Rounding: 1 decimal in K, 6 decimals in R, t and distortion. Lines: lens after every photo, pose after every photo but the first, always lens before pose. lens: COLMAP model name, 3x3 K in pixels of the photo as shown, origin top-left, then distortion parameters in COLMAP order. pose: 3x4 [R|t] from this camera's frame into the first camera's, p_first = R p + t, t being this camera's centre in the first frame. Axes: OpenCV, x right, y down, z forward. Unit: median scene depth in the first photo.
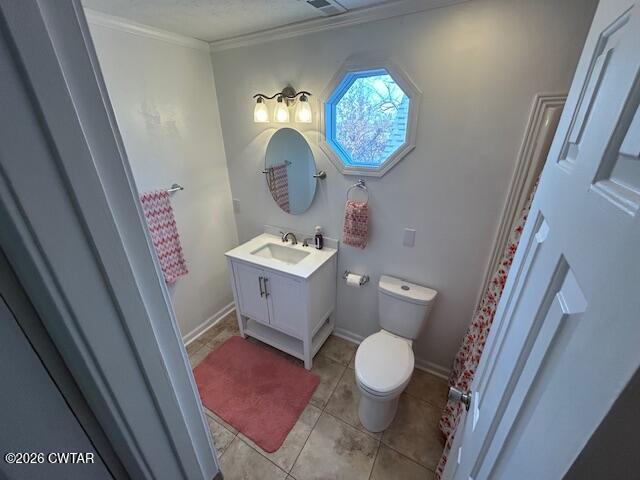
lens RADIAL K [[259.4, 0, 324.4], [0, 259.4, 241.7], [0, 0, 1]] dist [0.002763, 0.000413]
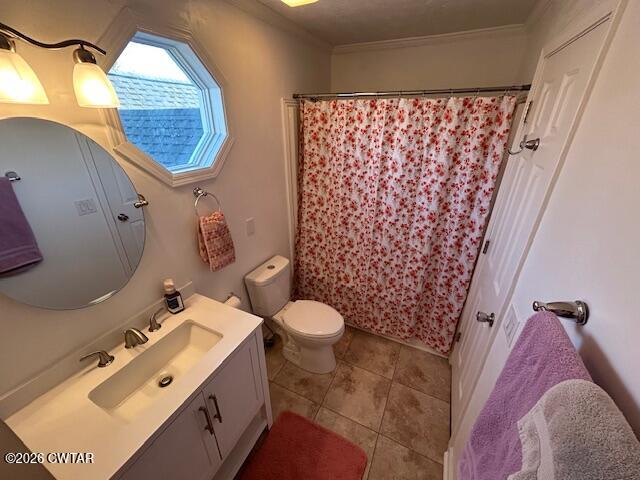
lens RADIAL K [[259.4, 0, 323.4], [0, 259.4, 239.4], [0, 0, 1]] dist [0.002763, 0.000413]
pose [[-0.065533, -0.425670, 0.902502, -0.628353], [0.392617, 0.820495, 0.415499, -0.281784], [-0.917364, 0.381567, 0.113355, 0.626573]]
